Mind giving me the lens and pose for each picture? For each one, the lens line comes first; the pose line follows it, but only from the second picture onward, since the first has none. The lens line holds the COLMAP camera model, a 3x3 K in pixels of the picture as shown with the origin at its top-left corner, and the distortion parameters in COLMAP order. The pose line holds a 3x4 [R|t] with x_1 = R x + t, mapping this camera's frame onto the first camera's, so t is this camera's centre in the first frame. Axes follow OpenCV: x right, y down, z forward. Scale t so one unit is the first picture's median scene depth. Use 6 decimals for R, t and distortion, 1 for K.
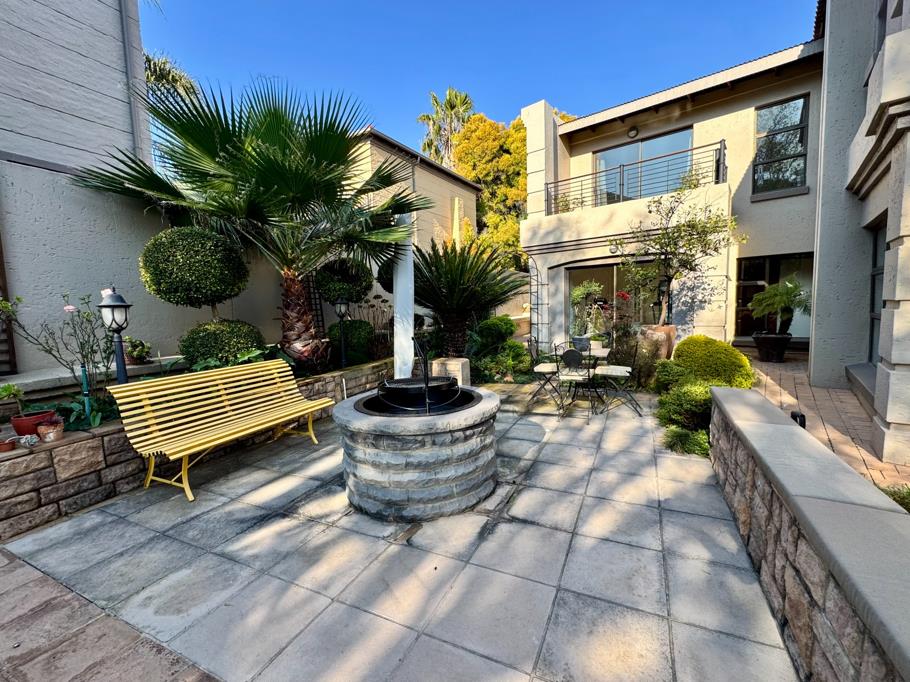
lens RADIAL K [[373.5, 0, 460.0], [0, 373.5, 338.4], [0, 0, 1]] dist [-0.001757, 0.000109]
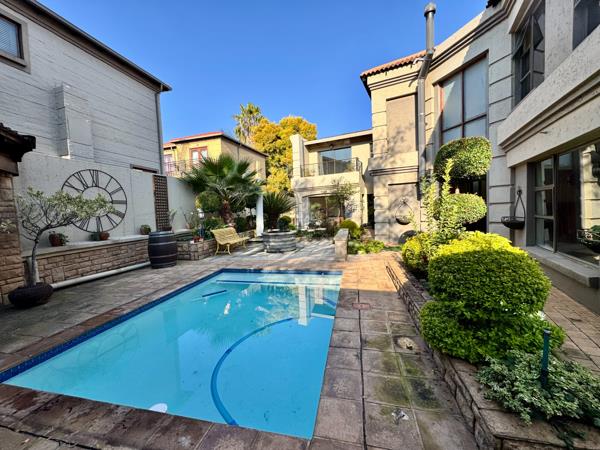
lens RADIAL K [[246.3, 0, 303.3], [0, 246.3, 223.3], [0, 0, 1]] dist [-0.001757, 0.000109]
pose [[0.969124, -0.024246, 0.245378, -0.180703], [0.035779, 0.998449, -0.042653, 0.065102], [-0.243964, 0.050115, 0.968489, -0.652085]]
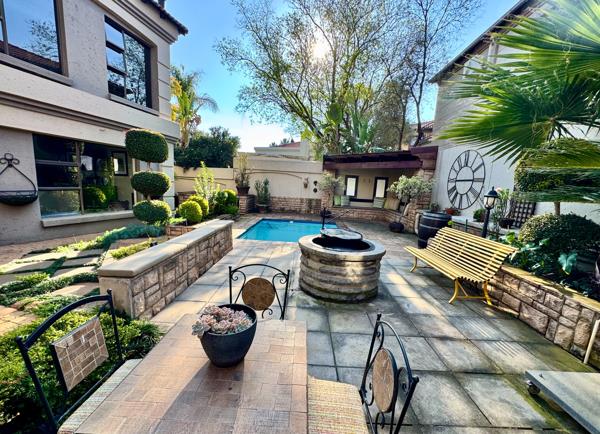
lens RADIAL K [[233.4, 0, 300.0], [0, 233.4, 217.0], [0, 0, 1]] dist [-0.000326, -0.000030]
pose [[-0.908877, 0.036086, -0.415501, 0.163592], [-0.066062, 0.971216, 0.228855, -0.063154], [0.411800, 0.235449, -0.880332, 0.556883]]
